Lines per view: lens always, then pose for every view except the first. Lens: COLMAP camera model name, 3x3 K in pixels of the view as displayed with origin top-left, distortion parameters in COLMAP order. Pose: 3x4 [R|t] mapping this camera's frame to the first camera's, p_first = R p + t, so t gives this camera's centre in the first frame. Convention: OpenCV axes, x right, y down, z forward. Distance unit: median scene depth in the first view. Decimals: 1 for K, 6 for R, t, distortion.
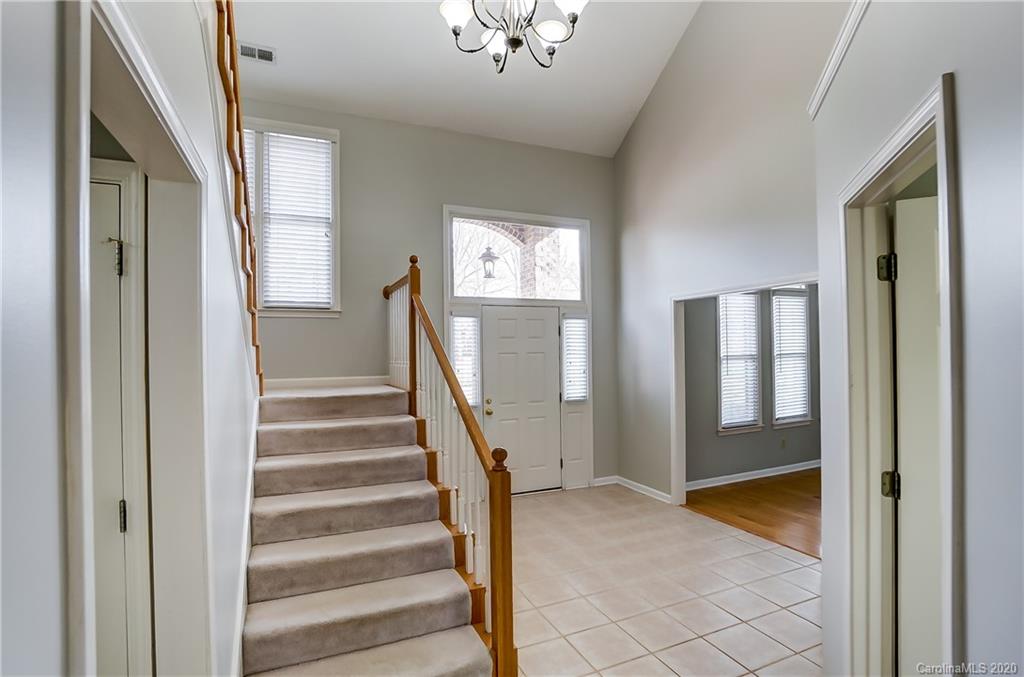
lens RADIAL K [[473.2, 0, 507.0], [0, 473.2, 341.0], [0, 0, 1]] dist [-0.061121, 0.000032]
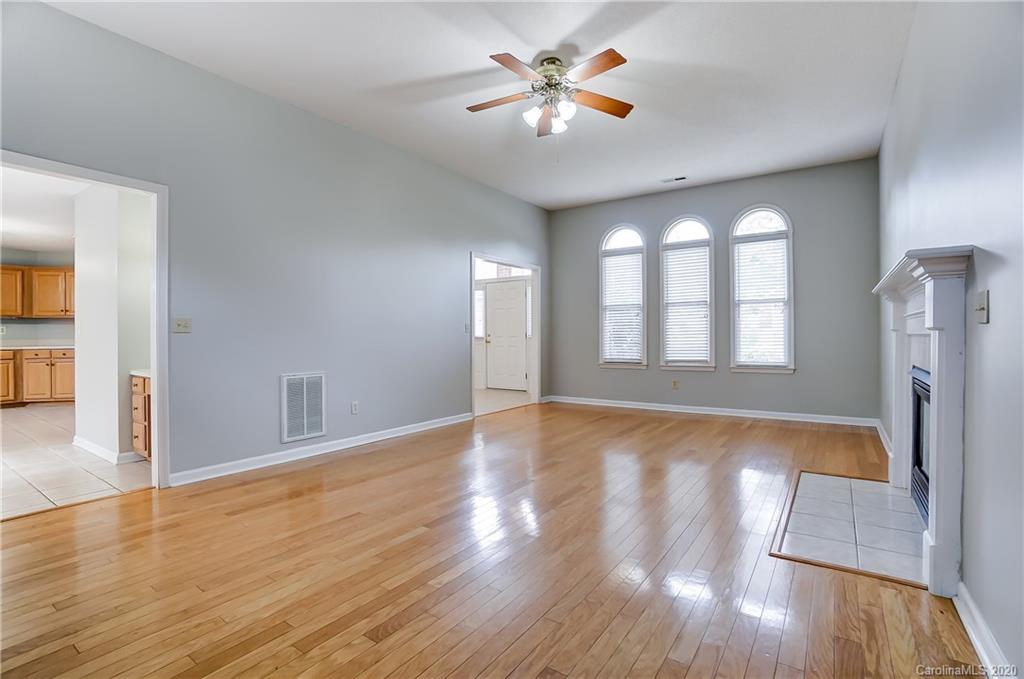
lens RADIAL K [[473.2, 0, 507.0], [0, 473.2, 342.0], [0, 0, 1]] dist [-0.061121, 0.000032]
pose [[0.534911, 0.020231, -0.844666, 1.387009], [0.007688, 0.999555, 0.028810, 0.089519], [0.844873, -0.021905, 0.534518, 0.066498]]
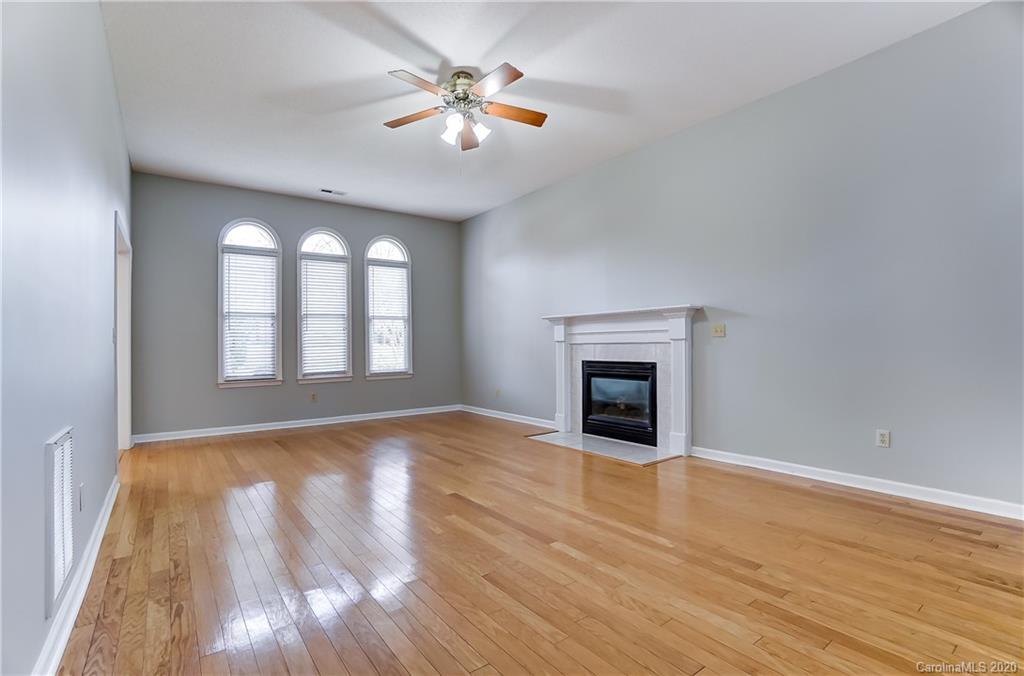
lens RADIAL K [[473.2, 0, 507.0], [0, 473.2, 340.5], [0, 0, 1]] dist [-0.061121, 0.000032]
pose [[0.974387, 0.000976, 0.224875, 0.827246], [-0.000515, 0.999998, -0.002110, 0.095125], [-0.224876, 0.001940, 0.974385, -0.173130]]
